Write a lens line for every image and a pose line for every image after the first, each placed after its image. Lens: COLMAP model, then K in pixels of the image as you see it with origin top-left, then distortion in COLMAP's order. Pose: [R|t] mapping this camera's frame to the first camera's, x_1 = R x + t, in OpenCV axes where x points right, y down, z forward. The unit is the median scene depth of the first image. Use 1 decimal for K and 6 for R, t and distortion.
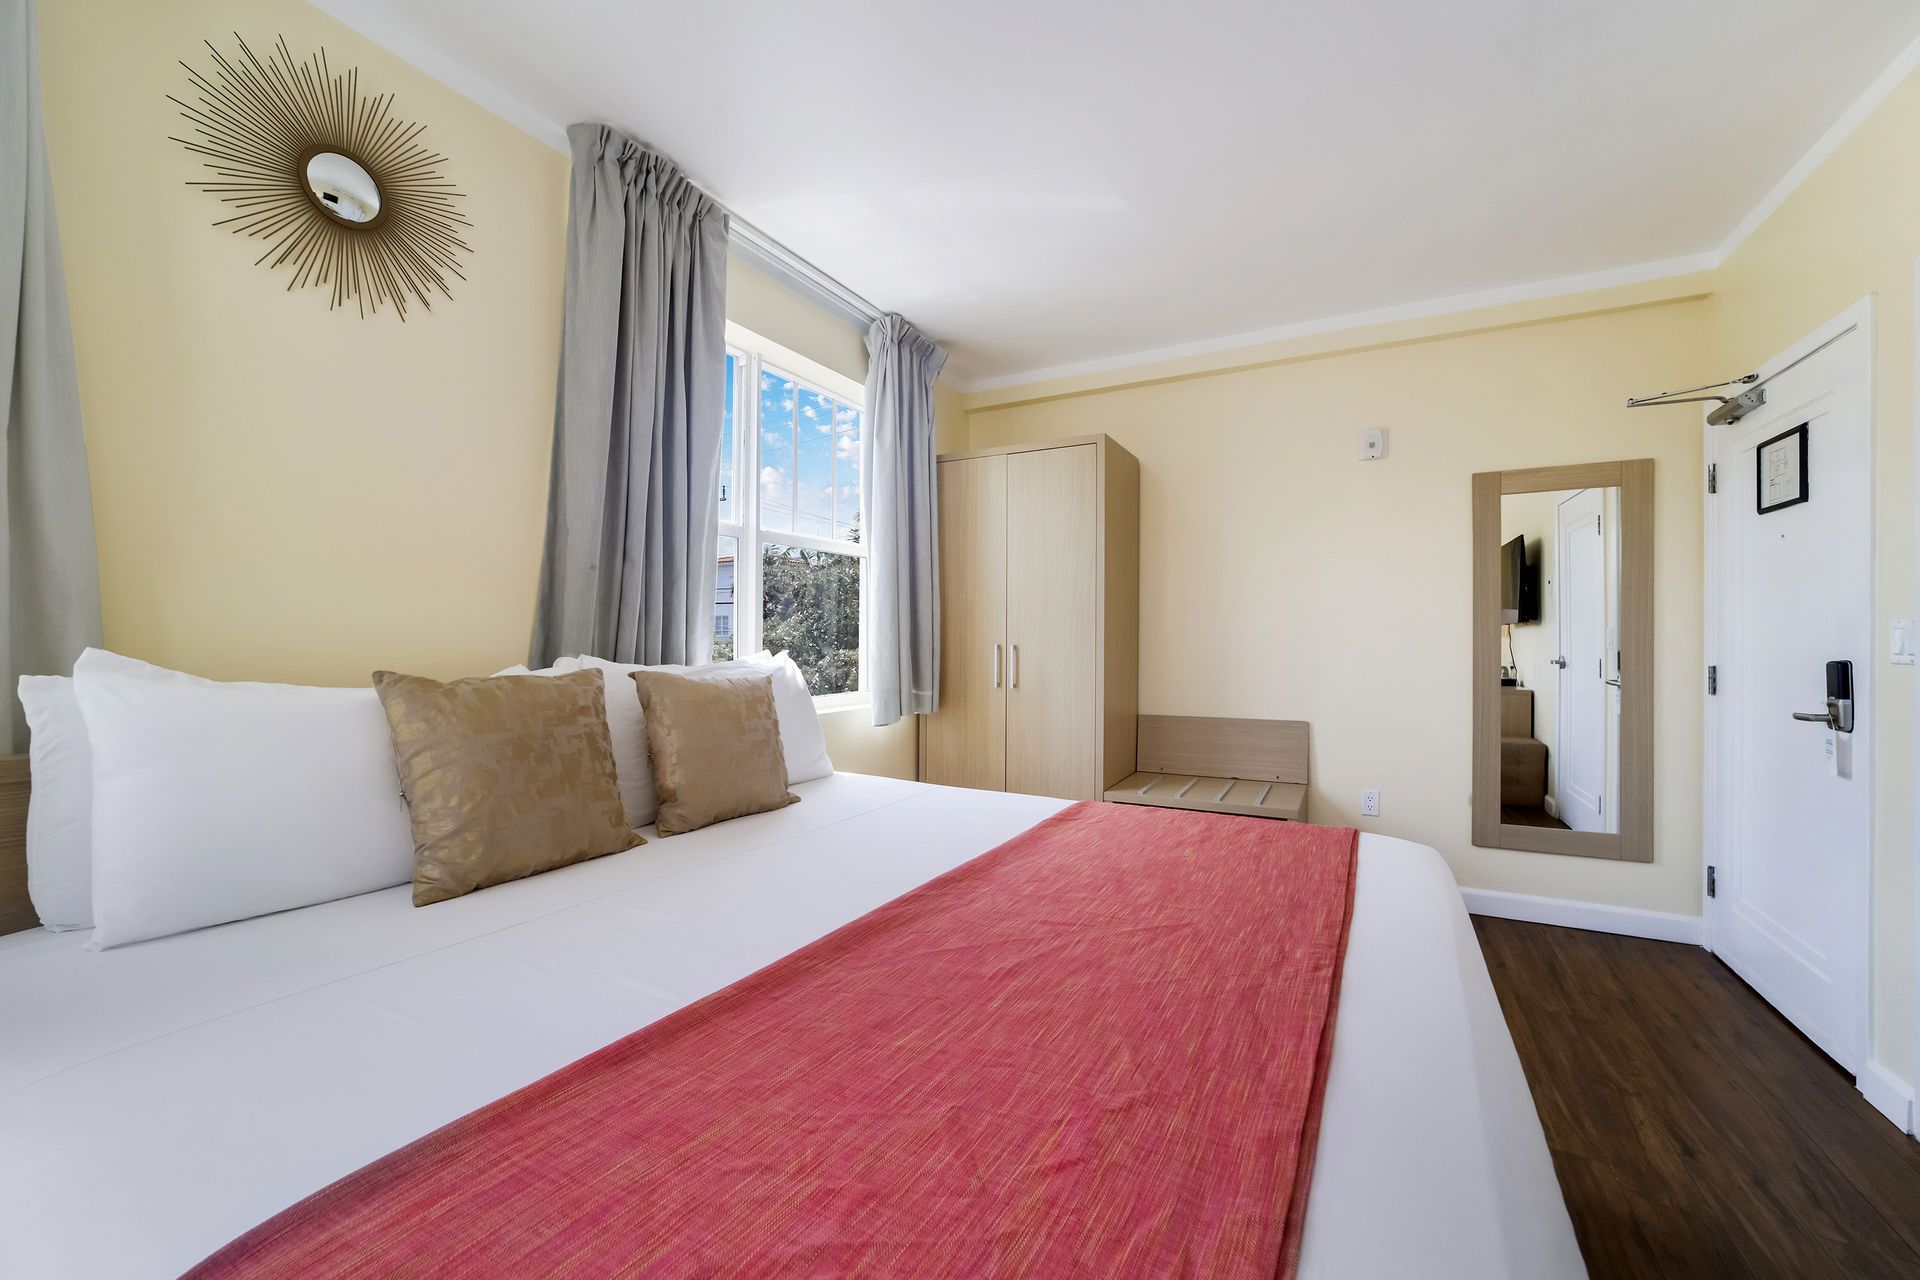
lens RADIAL K [[747.9, 0, 945.3], [0, 747.9, 646.3], [0, 0, 1]] dist [-0.006491, 0.001537]
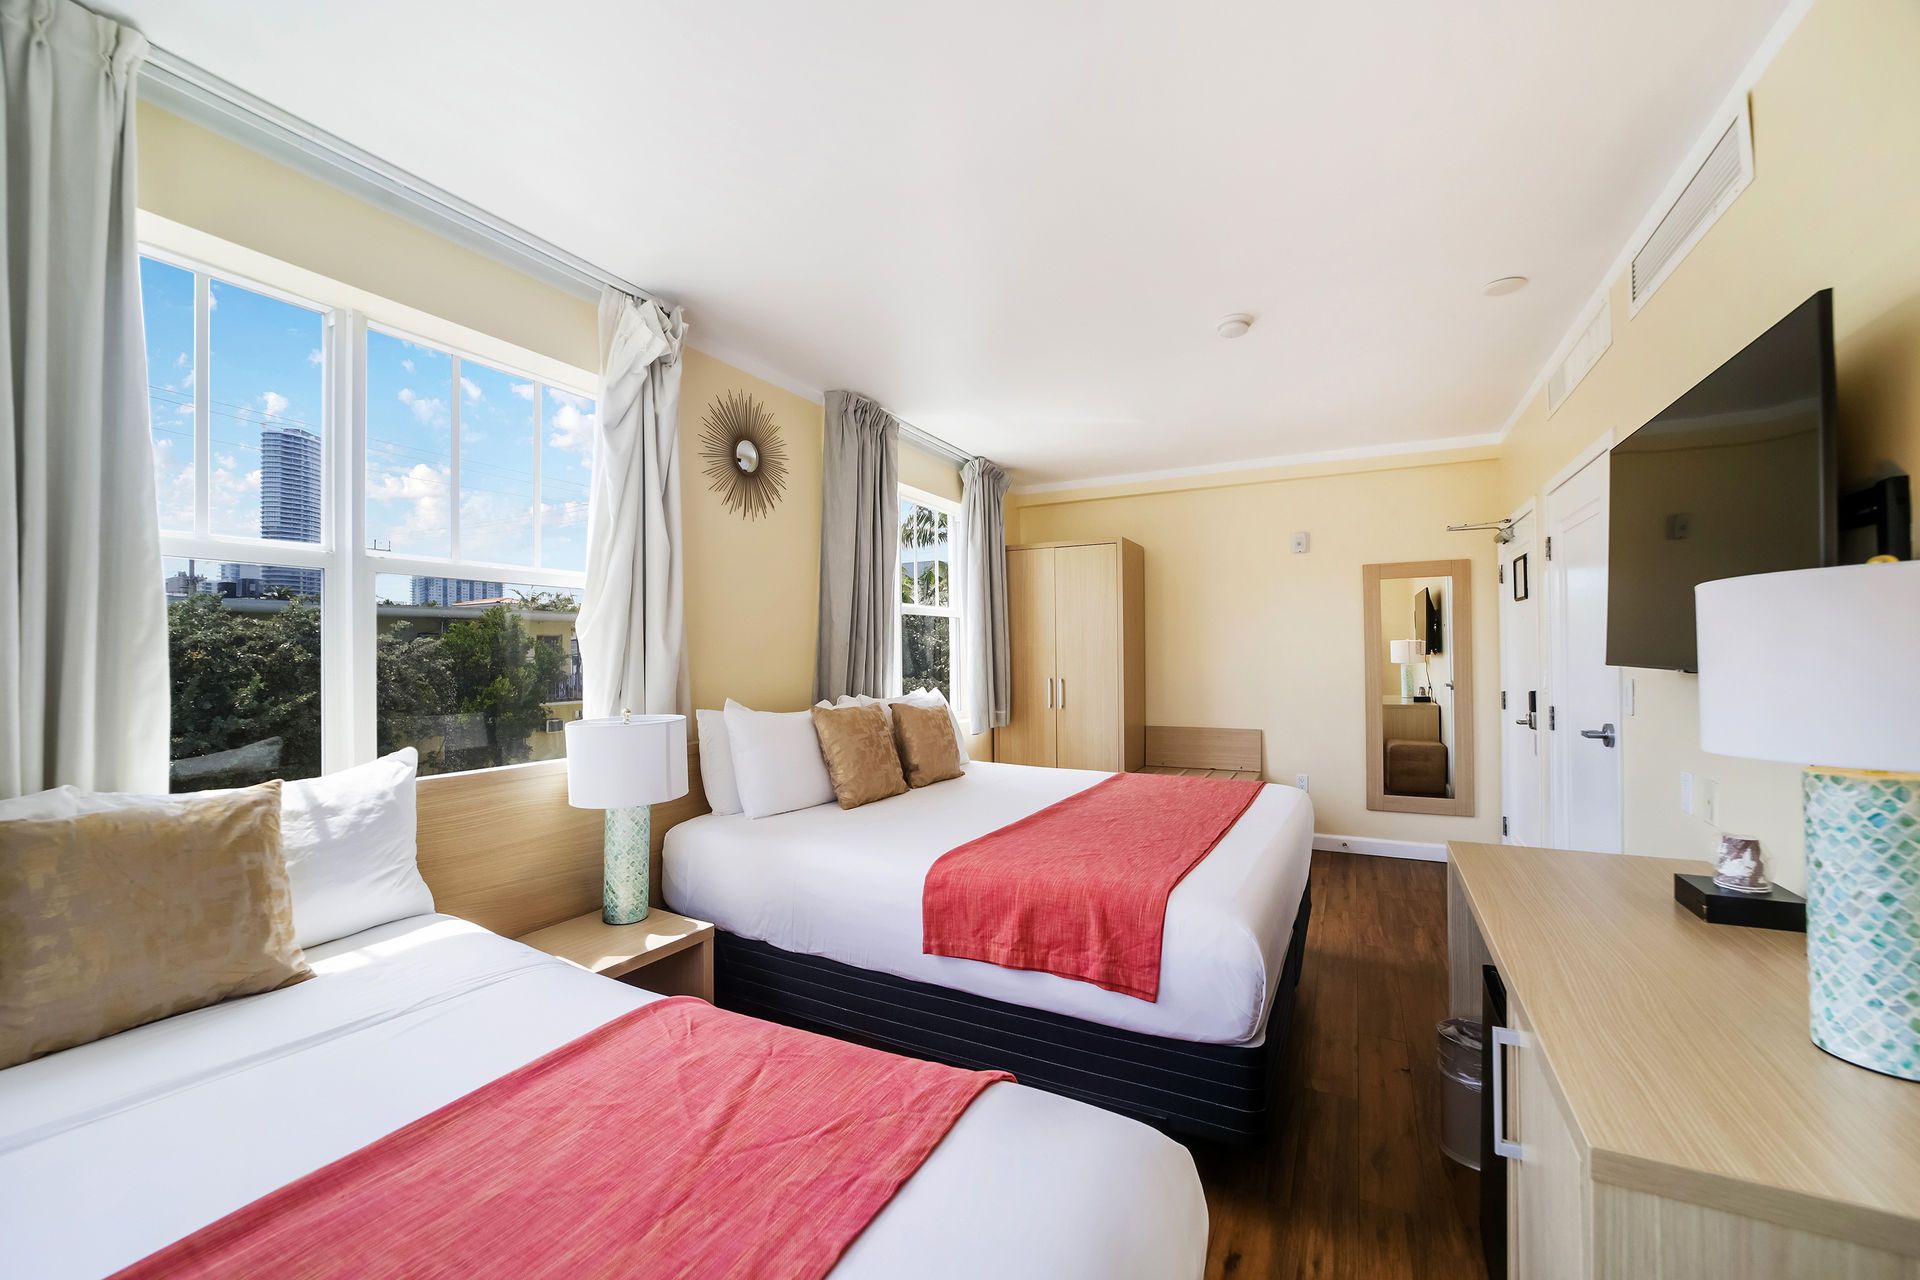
lens RADIAL K [[747.9, 0, 970.7], [0, 747.9, 637.8], [0, 0, 1]] dist [-0.006491, 0.001537]
pose [[0.999230, -0.005321, 0.038872, -0.195894], [0.006651, 0.999393, -0.034187, -0.045787], [-0.038667, 0.034419, 0.998659, -0.623952]]
